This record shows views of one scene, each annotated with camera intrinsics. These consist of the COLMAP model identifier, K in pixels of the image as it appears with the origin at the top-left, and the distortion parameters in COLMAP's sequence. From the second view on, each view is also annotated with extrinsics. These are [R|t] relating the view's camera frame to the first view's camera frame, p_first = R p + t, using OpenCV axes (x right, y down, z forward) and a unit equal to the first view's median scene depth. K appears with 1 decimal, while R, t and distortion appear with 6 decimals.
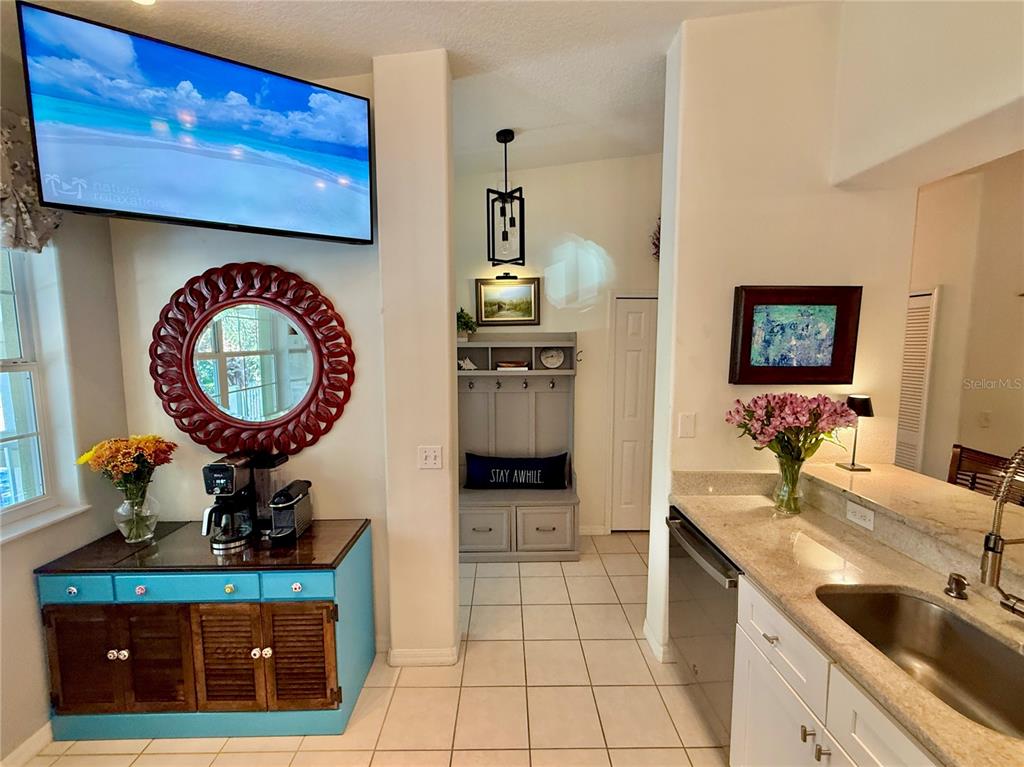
lens RADIAL K [[417.0, 0, 510.3], [0, 417.0, 385.3], [0, 0, 1]] dist [-0.000769, -0.000209]
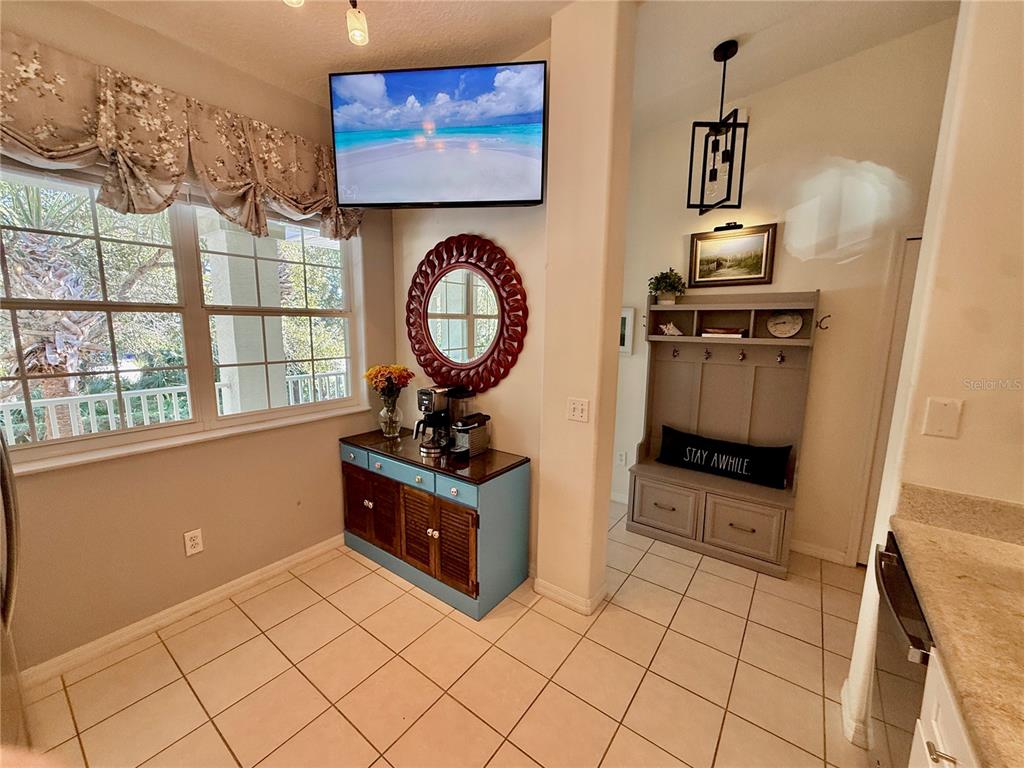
lens RADIAL K [[407.6, 0, 511.0], [0, 407.6, 385.2], [0, 0, 1]] dist [-0.000037, 0.000086]
pose [[0.795985, 0.107165, -0.595755, 0.266093], [-0.076772, 0.994129, 0.076251, 0.049510], [0.600428, -0.014957, 0.799539, 0.103290]]
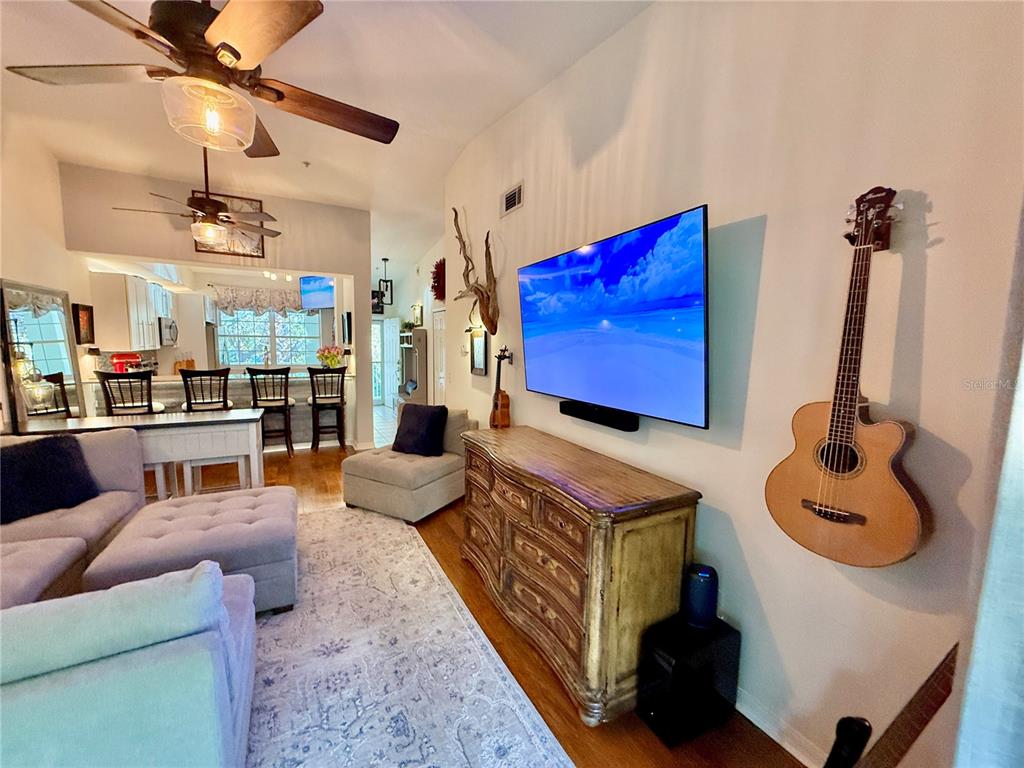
lens RADIAL K [[407.6, 0, 511.0], [0, 407.6, 385.2], [0, 0, 1]] dist [-0.000037, 0.000086]
pose [[0.465602, 0.095022, -0.879878, 3.872204], [-0.106162, 0.993037, 0.051065, 0.020502], [0.878604, 0.069634, 0.472447, 0.659331]]
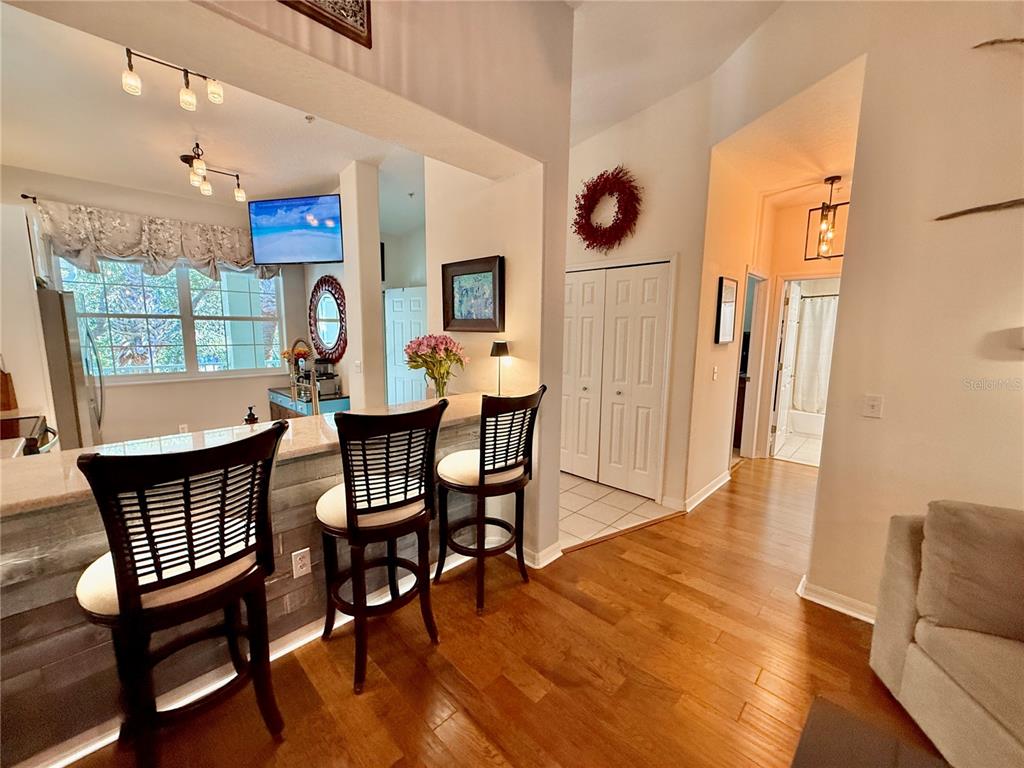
lens RADIAL K [[407.6, 0, 511.0], [0, 407.6, 385.2], [0, 0, 1]] dist [-0.000037, 0.000086]
pose [[0.705478, 0.106344, -0.700708, 1.721675], [-0.080532, 0.994304, 0.069822, 0.067994], [0.704141, 0.007172, 0.710024, 0.130873]]
